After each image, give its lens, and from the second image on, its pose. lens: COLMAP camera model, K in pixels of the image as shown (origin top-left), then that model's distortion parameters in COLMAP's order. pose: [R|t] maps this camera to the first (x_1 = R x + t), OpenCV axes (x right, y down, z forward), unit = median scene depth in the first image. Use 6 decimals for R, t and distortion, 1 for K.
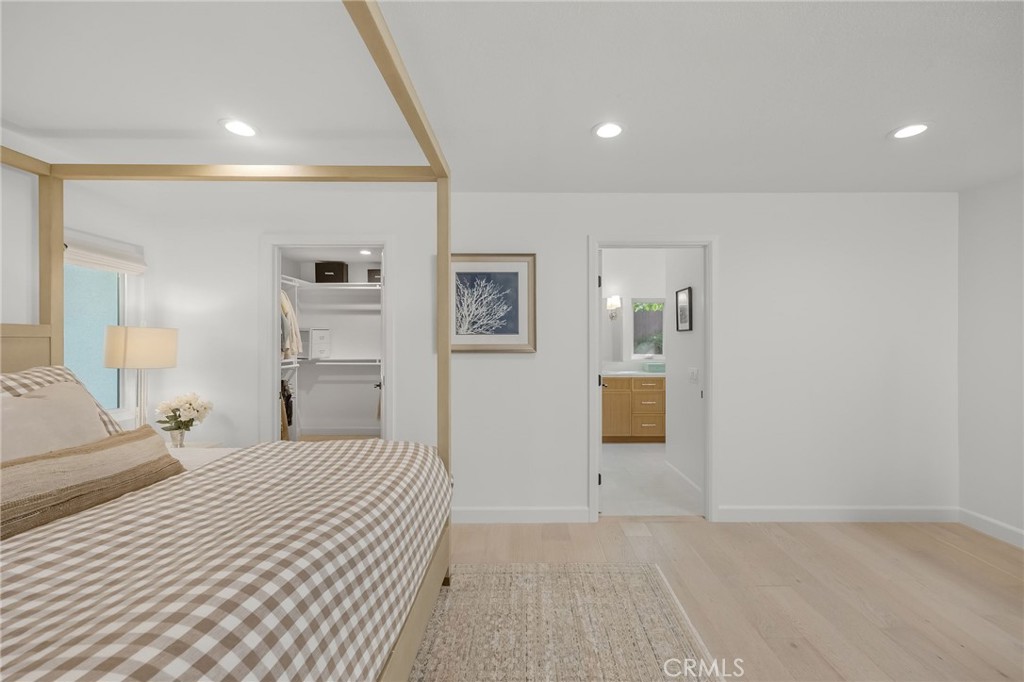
lens RADIAL K [[411.5, 0, 513.1], [0, 411.5, 341.1], [0, 0, 1]] dist [-0.000644, -0.000216]
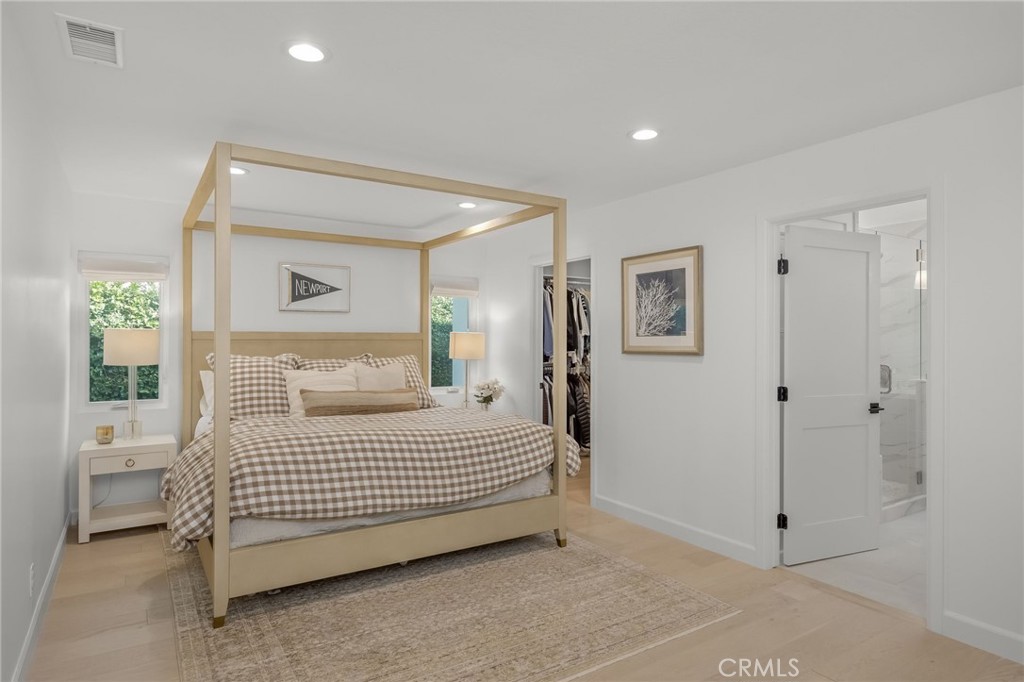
lens RADIAL K [[592.7, 0, 513.9], [0, 592.7, 339.4], [0, 0, 1]] dist [-0.001262, -0.000354]
pose [[0.532819, -0.001566, -0.846228, 0.930287], [-0.004497, 0.999979, -0.004682, 0.000355], [0.846217, 0.006300, 0.532800, -0.027772]]
